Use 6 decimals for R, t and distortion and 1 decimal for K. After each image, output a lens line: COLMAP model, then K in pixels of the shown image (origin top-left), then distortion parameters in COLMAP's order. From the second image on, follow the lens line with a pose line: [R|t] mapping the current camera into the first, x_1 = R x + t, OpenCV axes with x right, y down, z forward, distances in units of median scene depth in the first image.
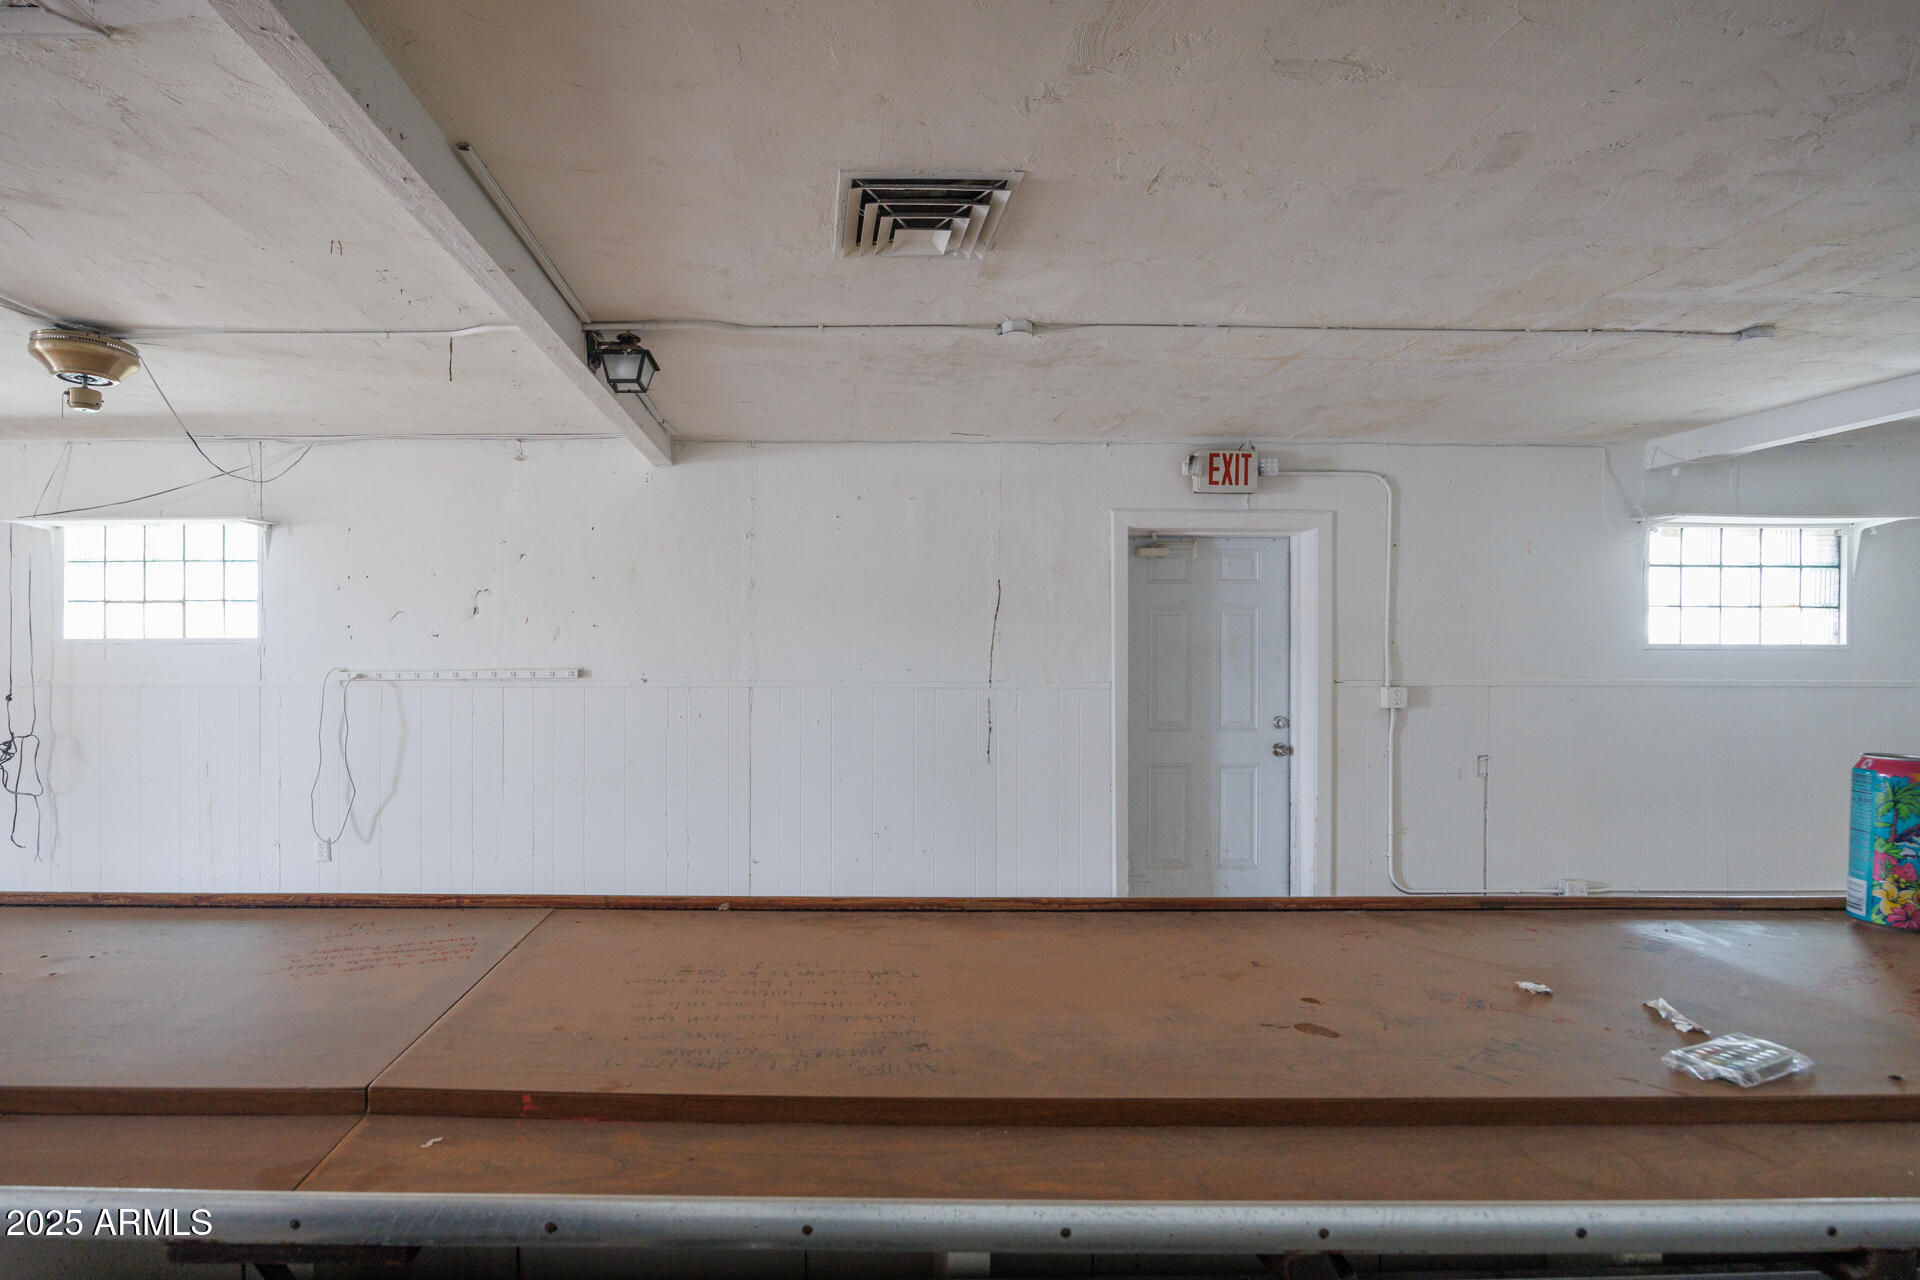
lens RADIAL K [[915.7, 0, 960.0], [0, 915.7, 668.8], [0, 0, 1]] dist [-0.011949, -0.000088]
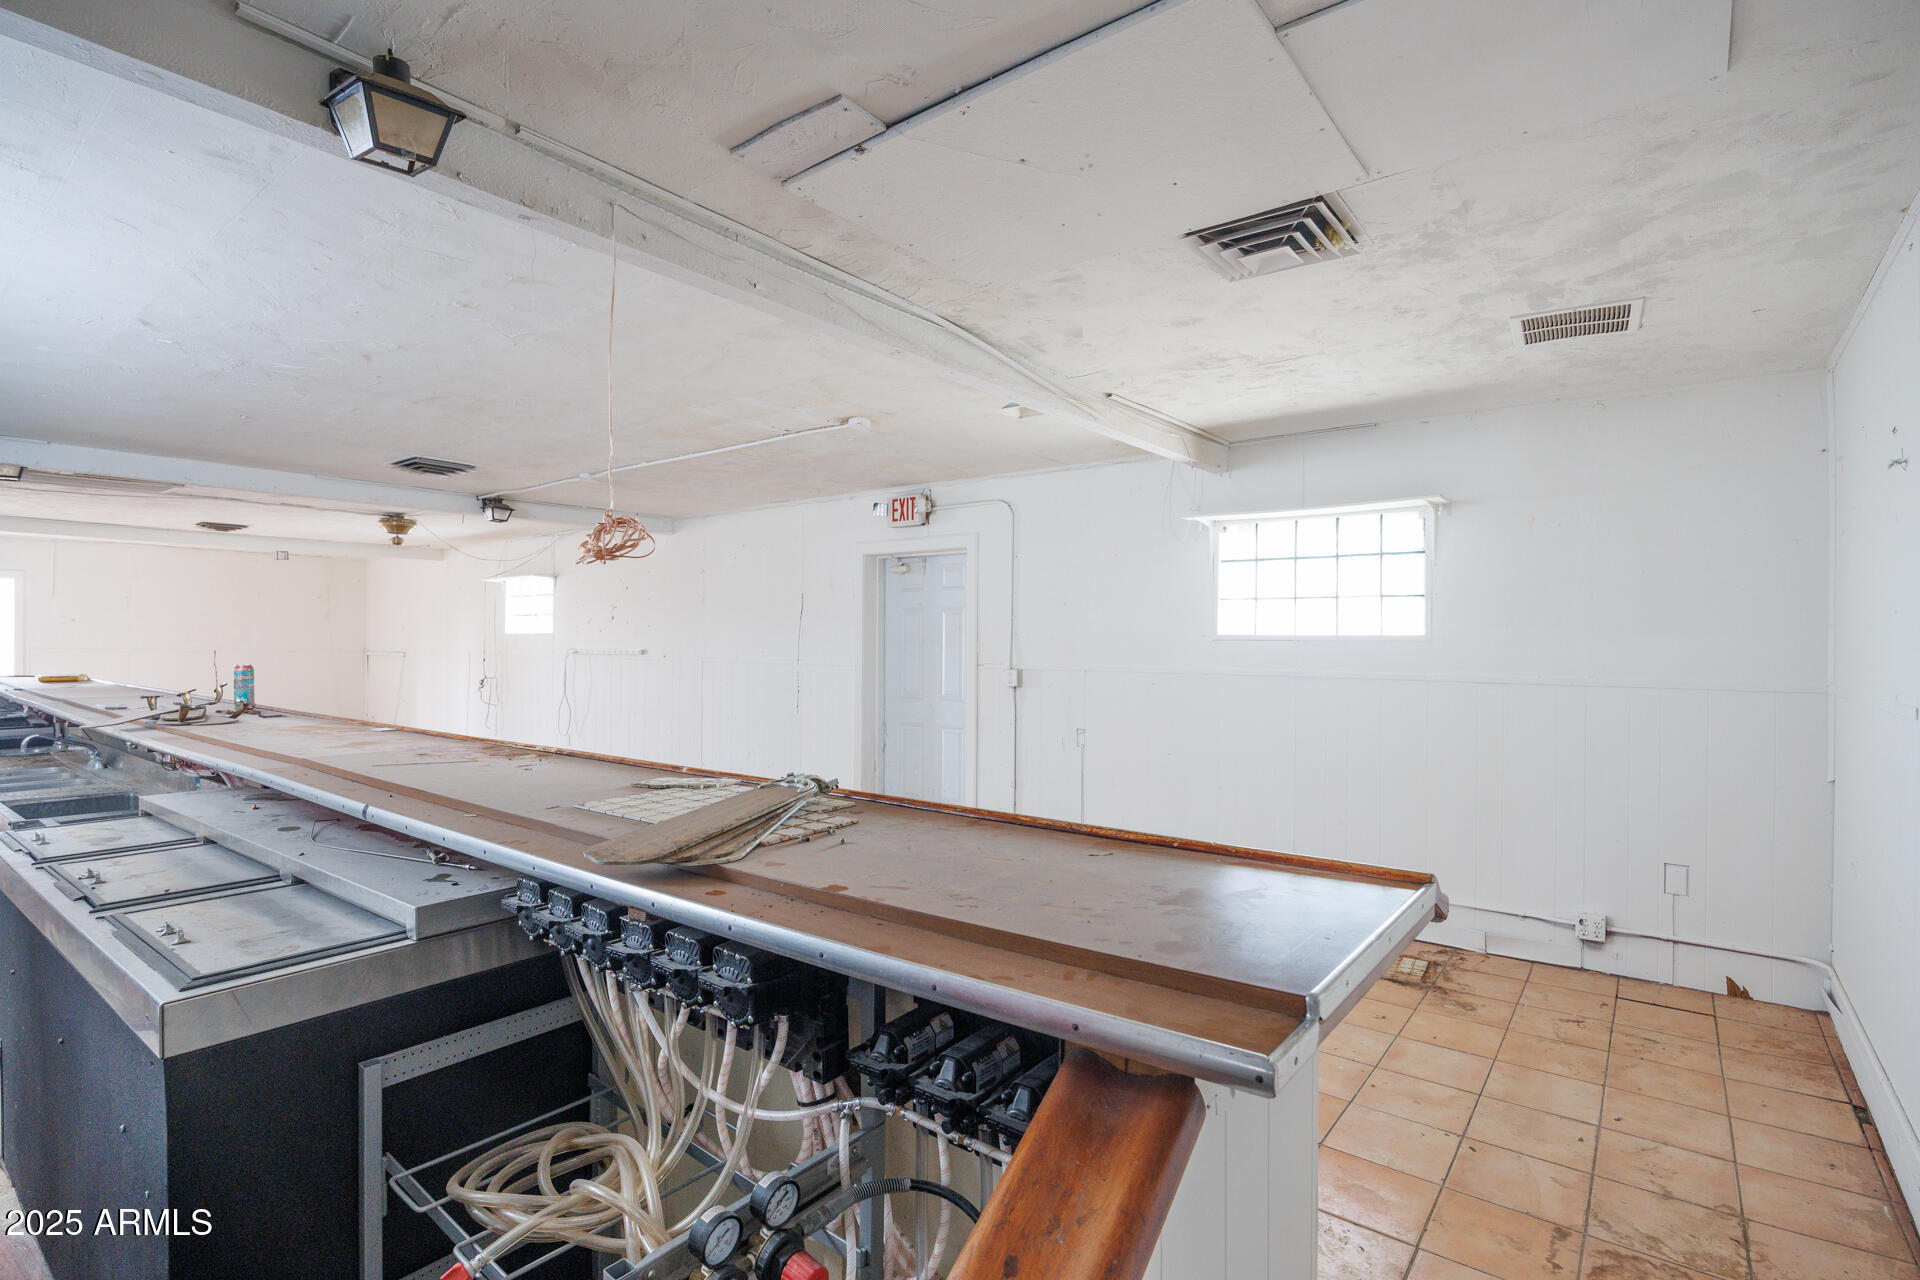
lens RADIAL K [[930.8, 0, 955.3], [0, 930.8, 645.0], [0, 0, 1]] dist [-0.015649, -0.000499]
pose [[0.787142, 0.004875, -0.616752, 1.199520], [-0.013835, 0.999857, -0.009754, -0.000193], [0.616616, 0.016211, 0.787097, -0.057351]]
